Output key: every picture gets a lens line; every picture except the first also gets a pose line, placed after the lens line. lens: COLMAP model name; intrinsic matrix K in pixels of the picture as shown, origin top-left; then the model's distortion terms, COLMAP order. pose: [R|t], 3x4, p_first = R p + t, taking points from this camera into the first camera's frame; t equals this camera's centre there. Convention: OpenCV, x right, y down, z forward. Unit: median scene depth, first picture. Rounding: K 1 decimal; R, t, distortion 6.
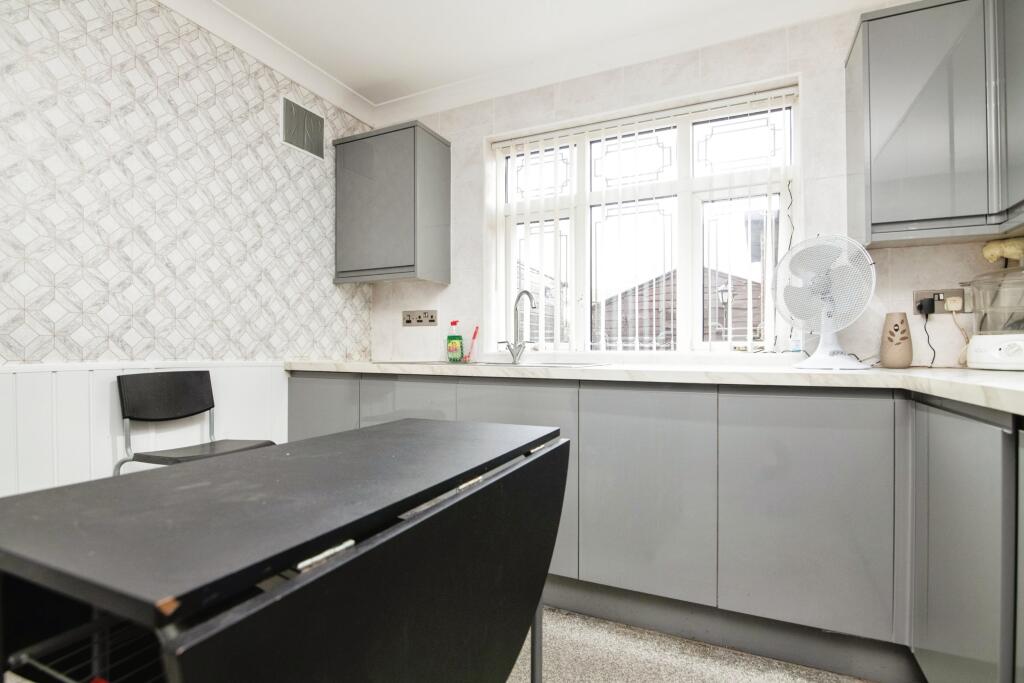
lens RADIAL K [[479.9, 0, 513.4], [0, 479.9, 345.3], [0, 0, 1]] dist [-0.020356, -0.000259]
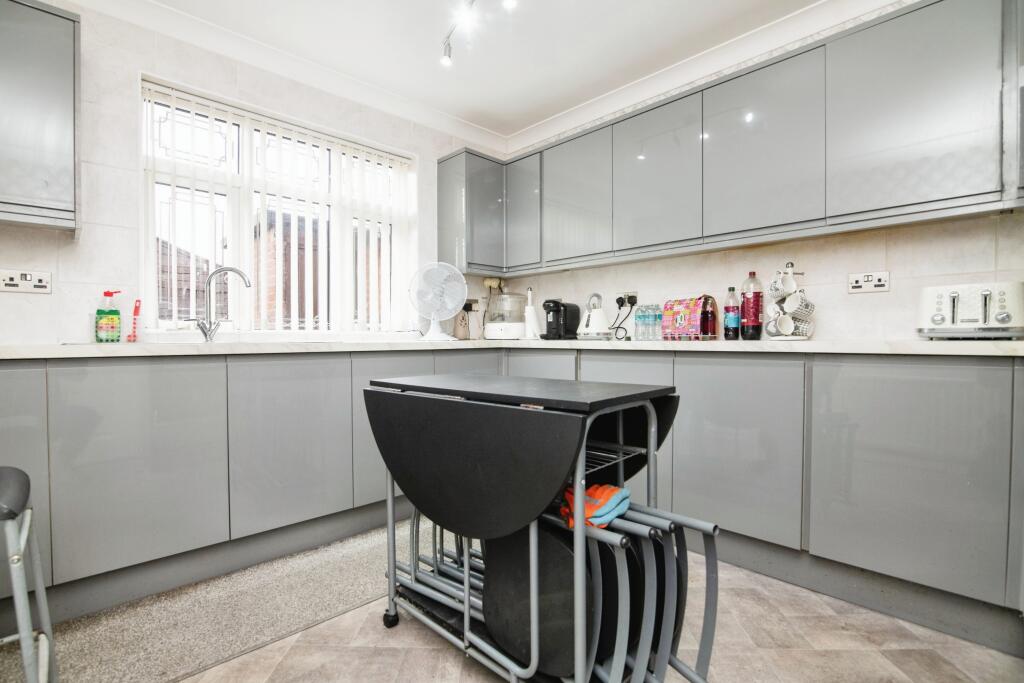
lens RADIAL K [[479.9, 0, 513.4], [0, 479.9, 345.3], [0, 0, 1]] dist [-0.020356, -0.000259]
pose [[0.345235, -0.017285, 0.938357, -0.658966], [-0.002970, 0.999805, 0.019510, 0.022559], [-0.938512, -0.009523, 0.345116, 0.118040]]
